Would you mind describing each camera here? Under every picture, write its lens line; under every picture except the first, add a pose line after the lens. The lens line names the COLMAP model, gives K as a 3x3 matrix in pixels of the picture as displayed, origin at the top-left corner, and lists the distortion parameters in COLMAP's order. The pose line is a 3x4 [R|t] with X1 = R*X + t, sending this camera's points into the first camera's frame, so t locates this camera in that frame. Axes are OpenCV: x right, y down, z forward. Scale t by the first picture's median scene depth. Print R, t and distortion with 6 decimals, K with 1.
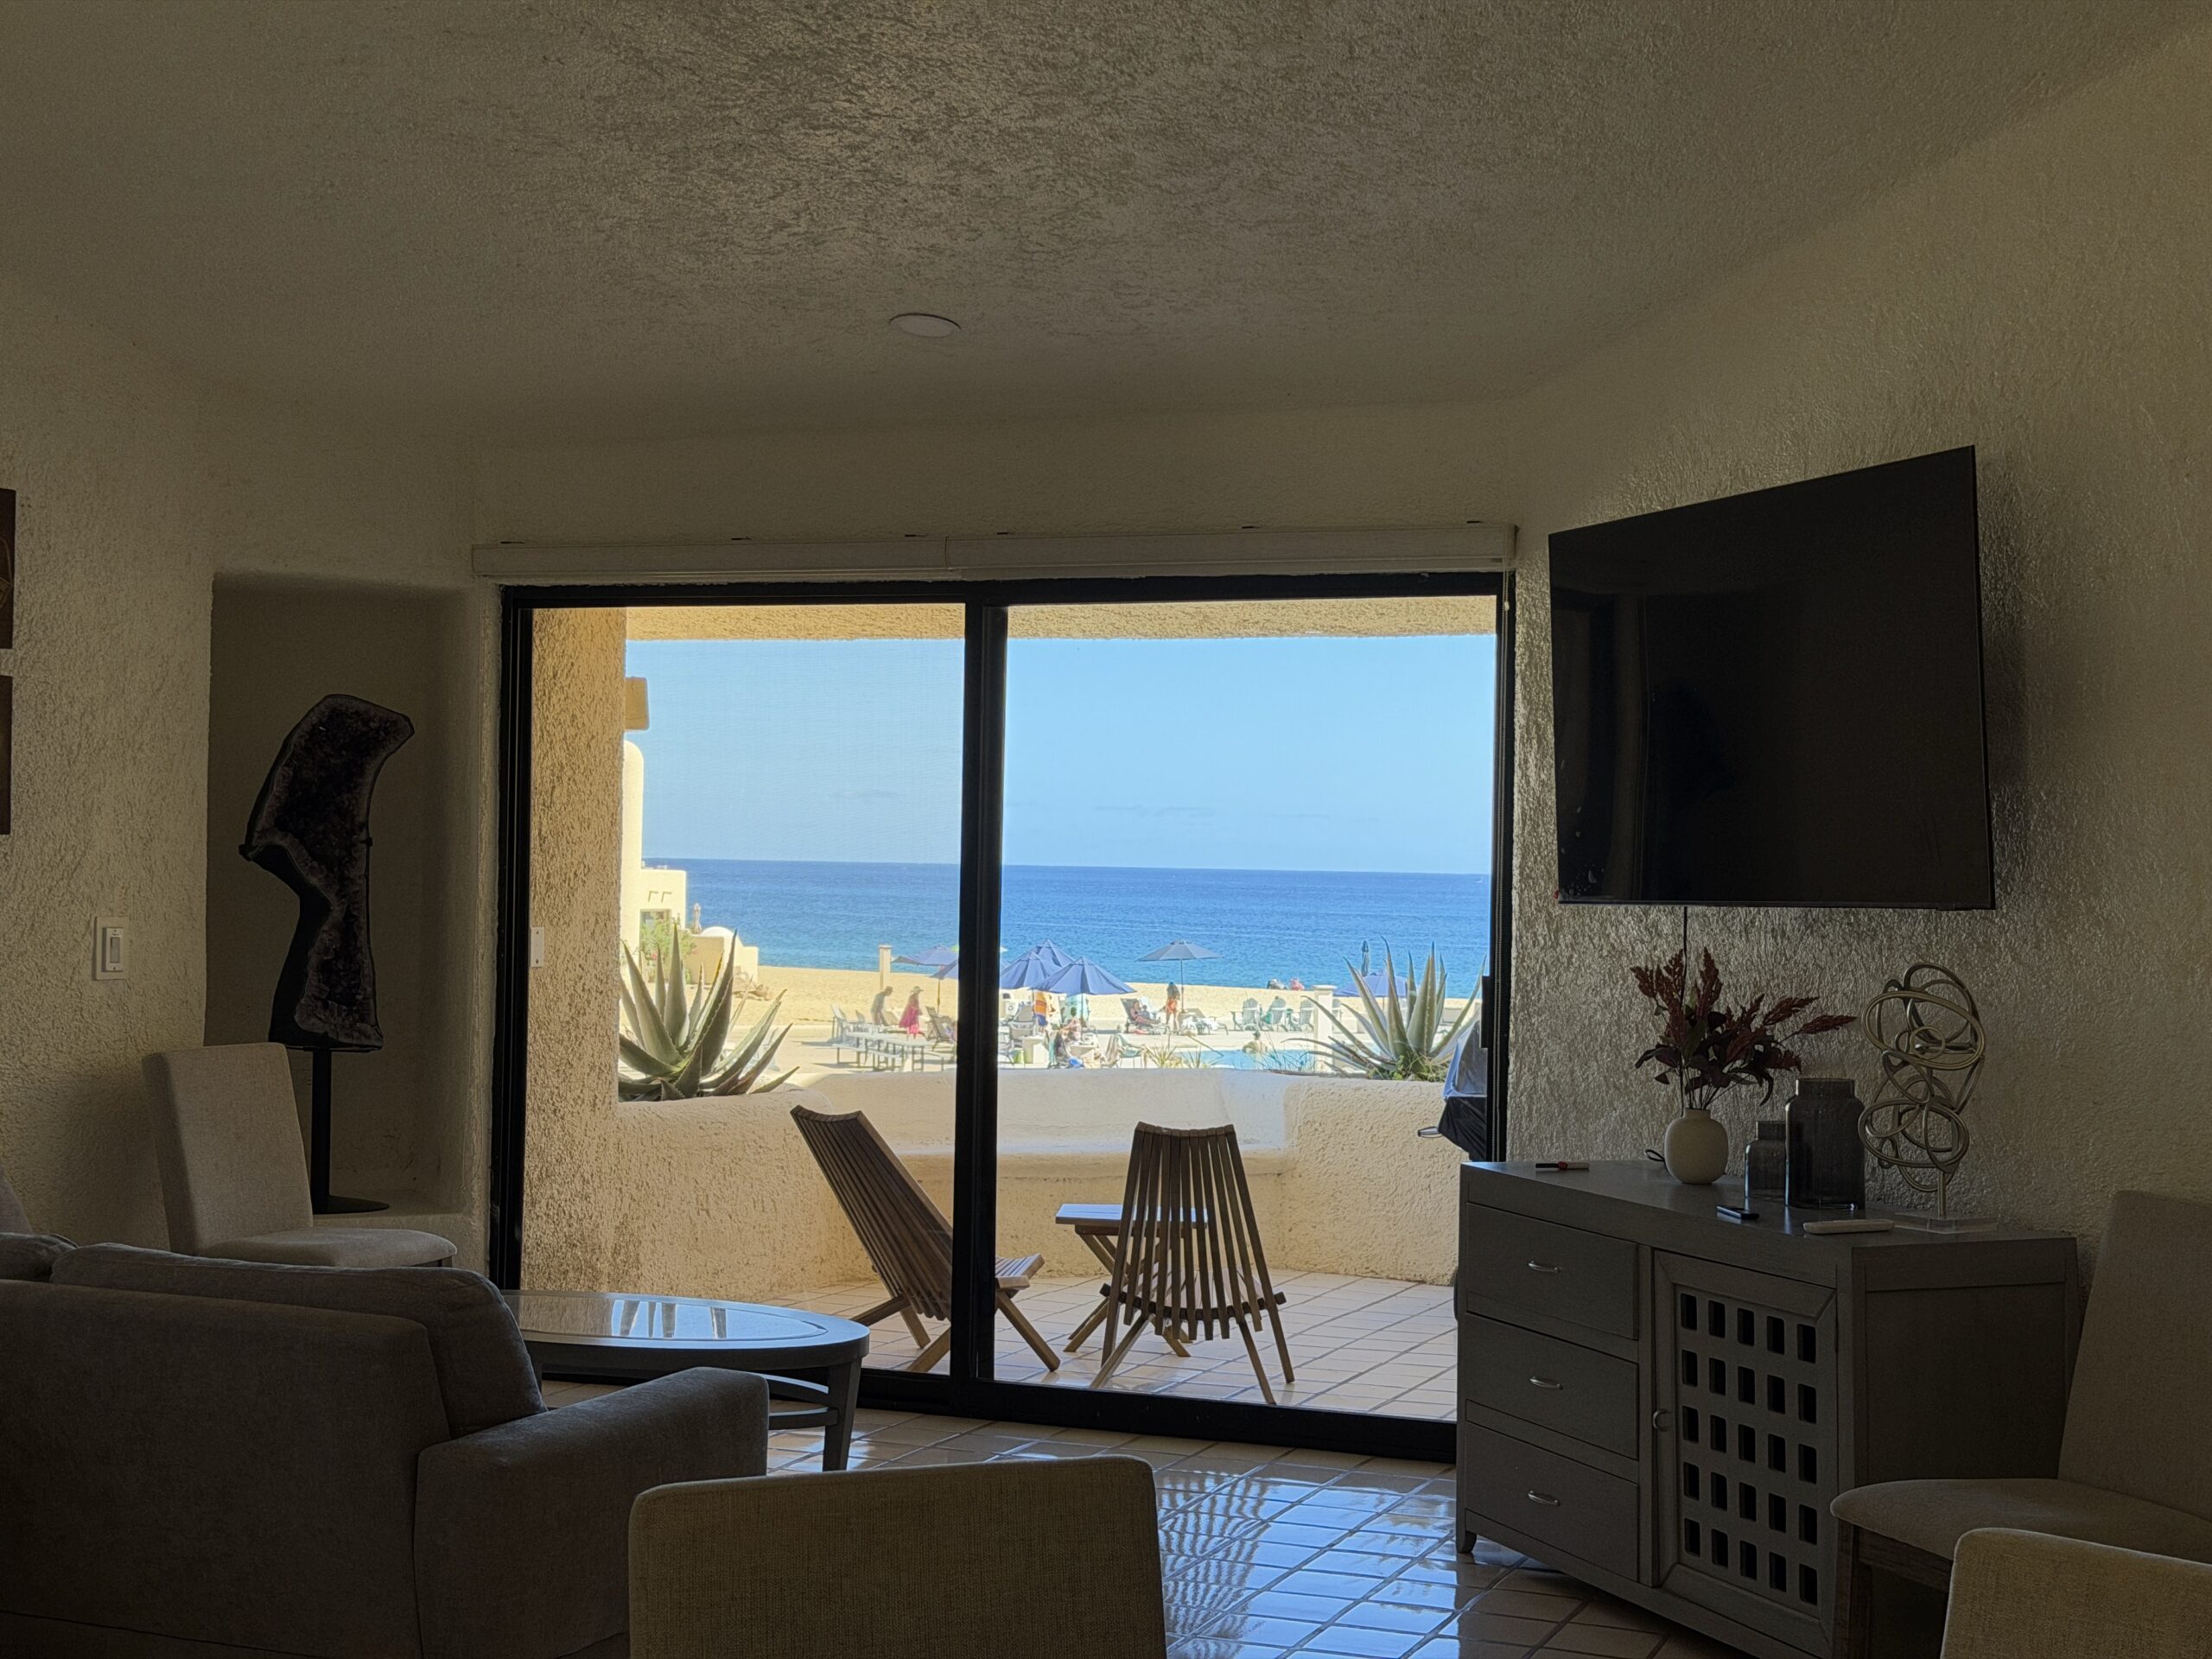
lens RADIAL K [[3104.4, 0, 1112.5], [0, 3104.4, 837.2], [0, 0, 1]] dist [0.159997, -0.006843]
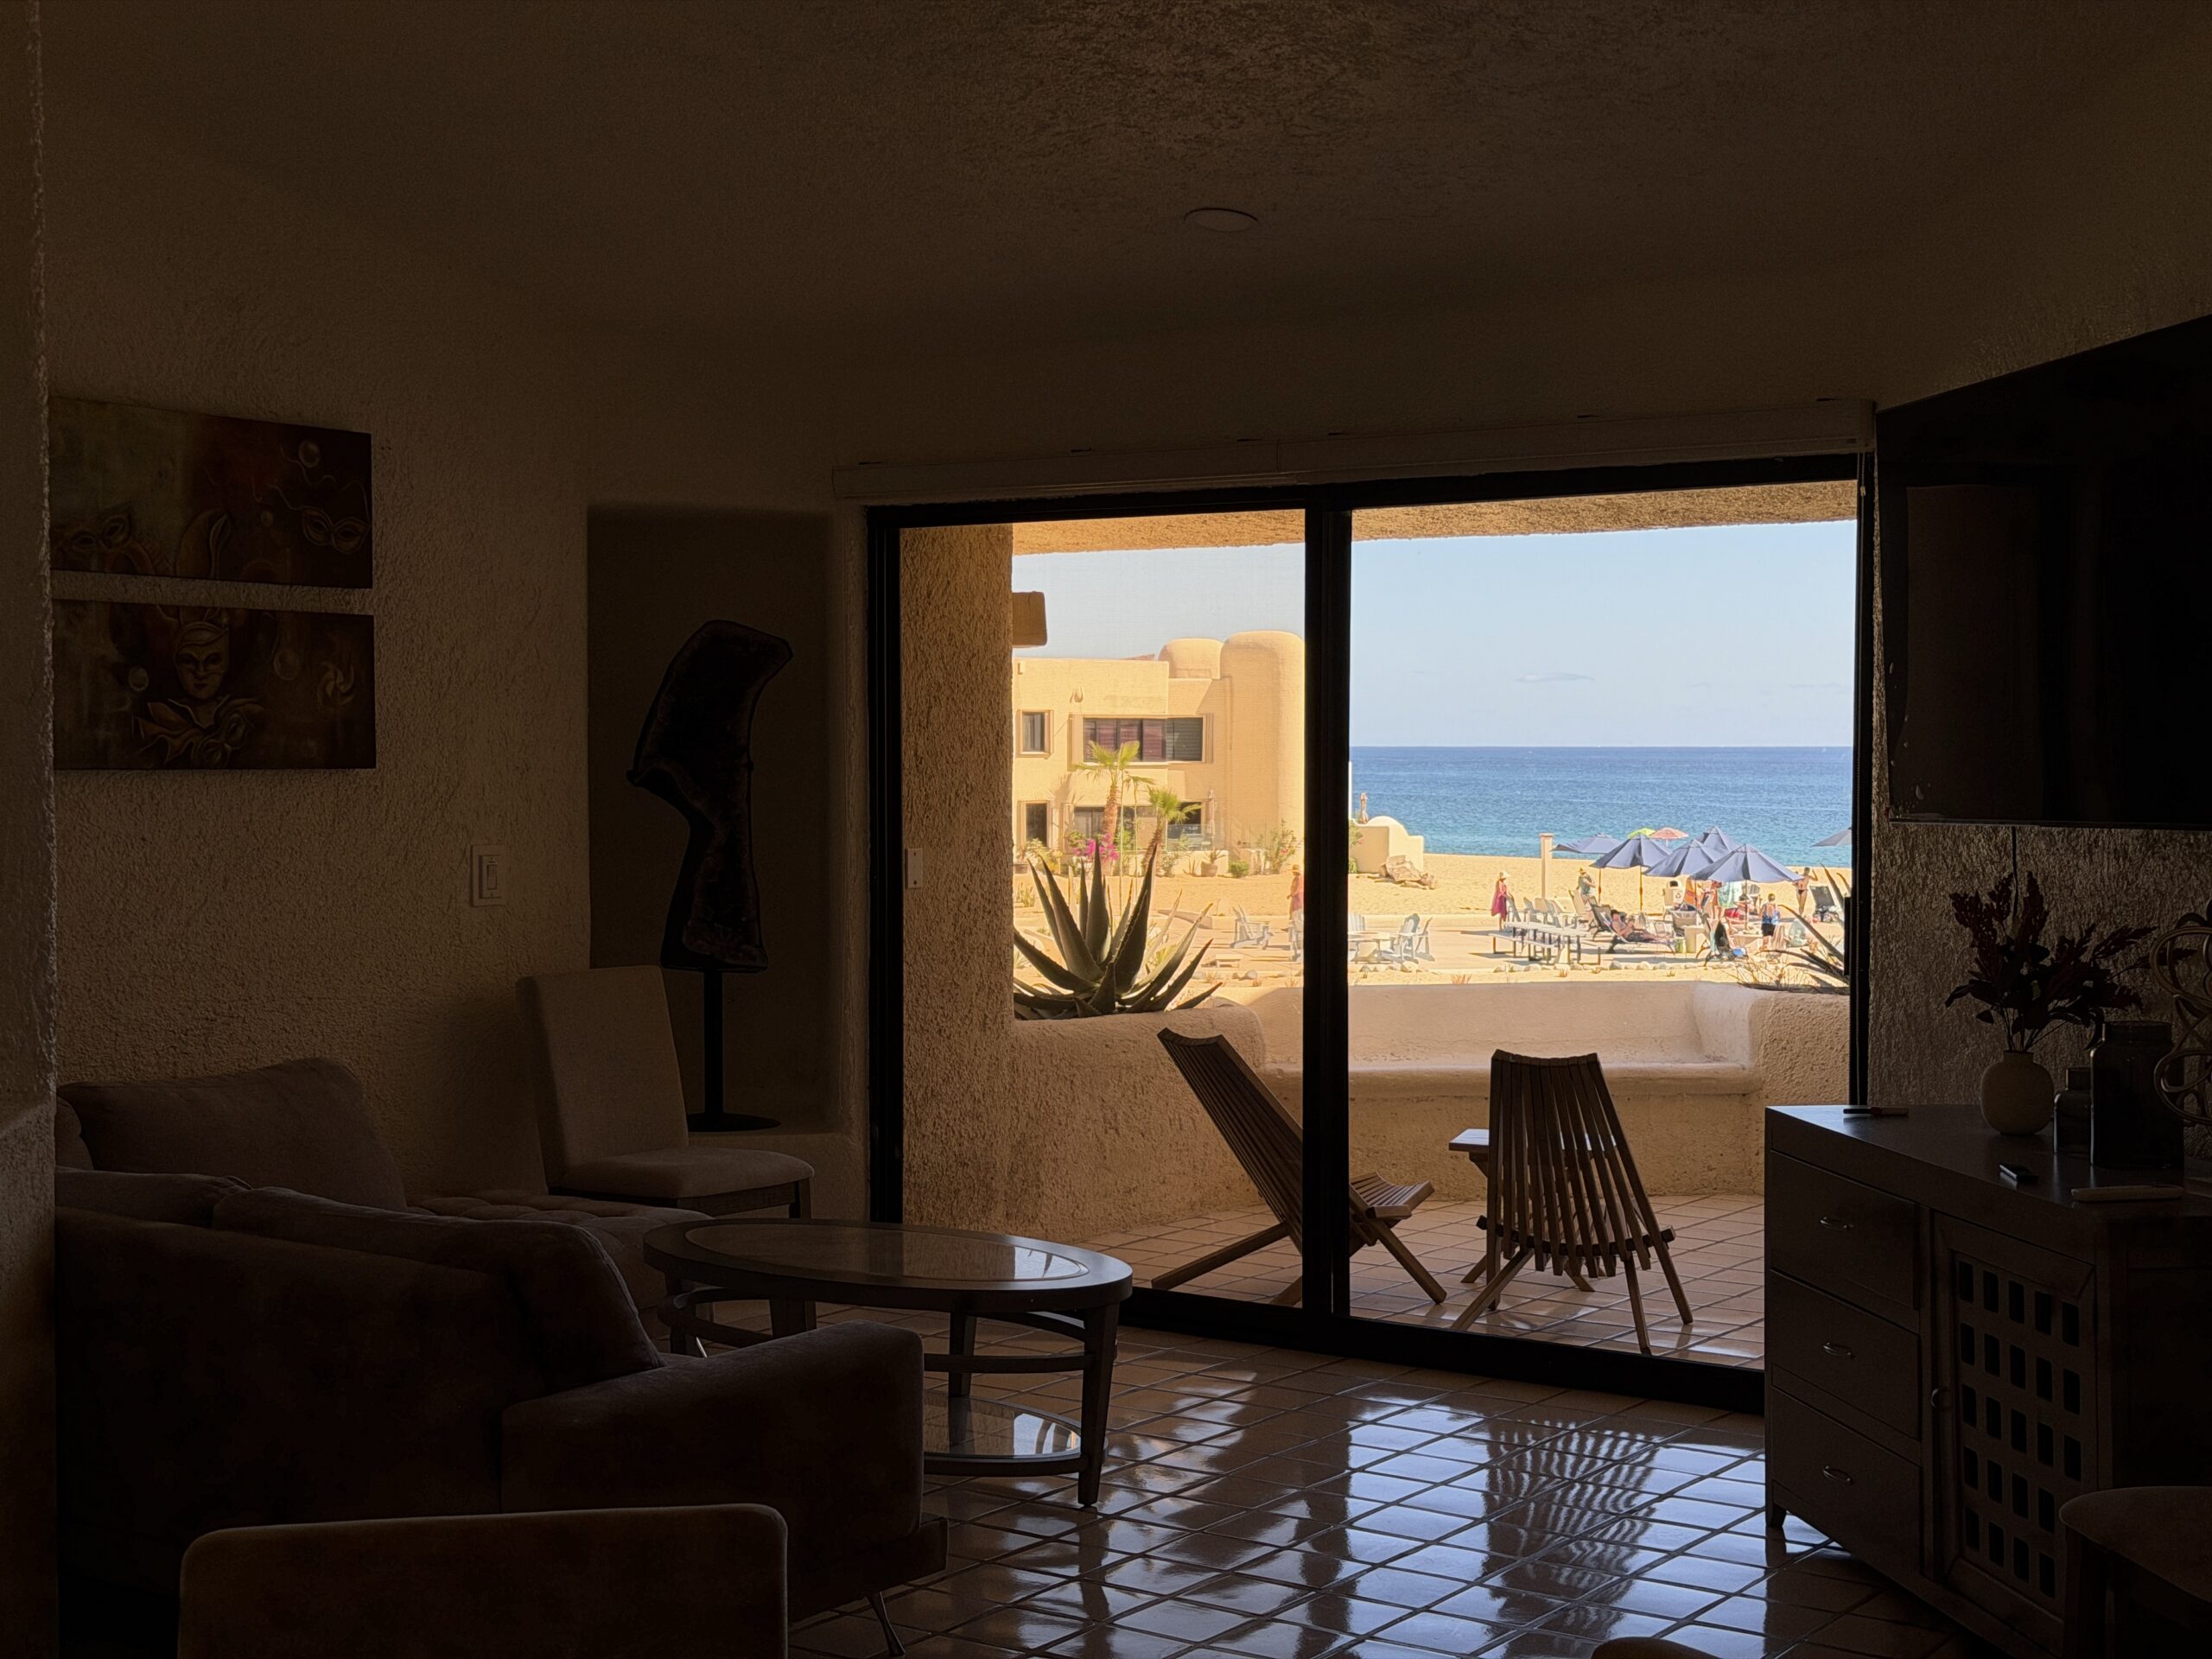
lens RADIAL K [[3095.0, 0, 1109.1], [0, 3095.0, 841.7], [0, 0, 1]] dist [0.168512, -0.119263]
pose [[0.974383, -0.010580, -0.224645, 0.102432], [0.019205, 0.999159, 0.036241, -0.008223], [0.224073, -0.039627, 0.973766, 0.050359]]
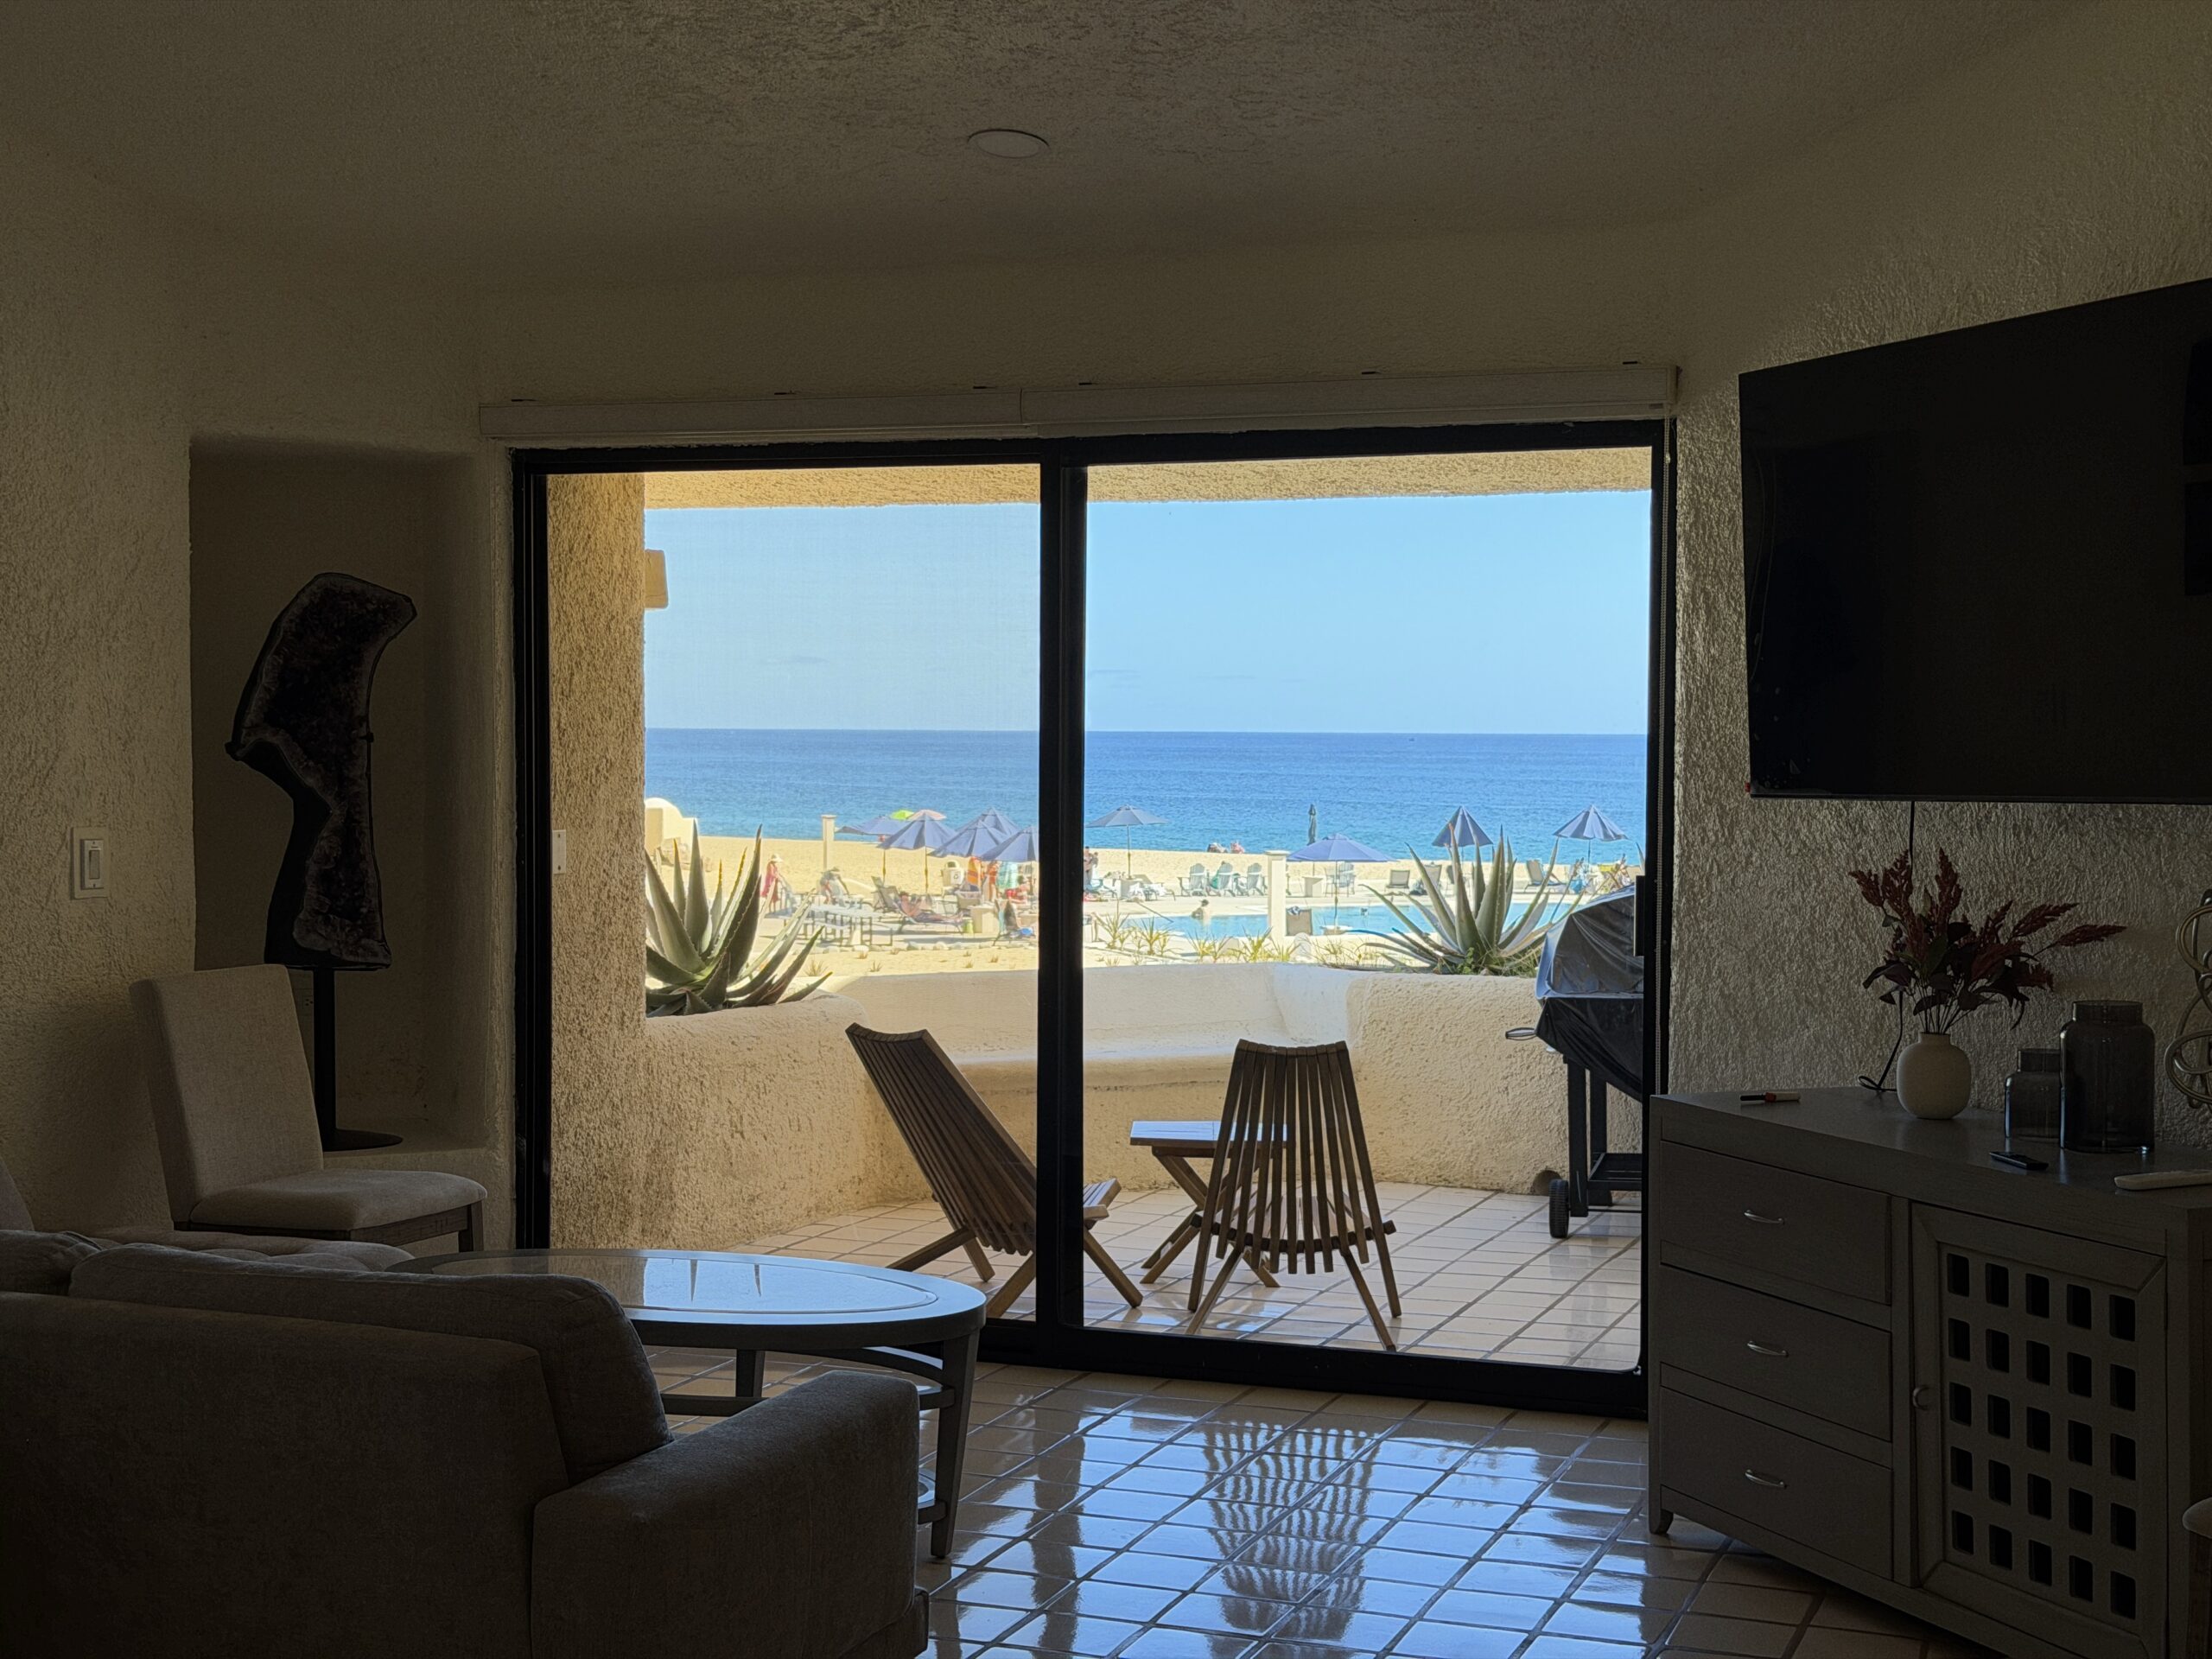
lens RADIAL K [[3095.0, 0, 1109.1], [0, 3095.0, 841.7], [0, 0, 1]] dist [0.168512, -0.119263]
pose [[0.999655, -0.013749, 0.022384, -0.046808], [0.012709, 0.998862, 0.045980, -0.007267], [-0.022991, -0.045680, 0.998692, 0.101186]]
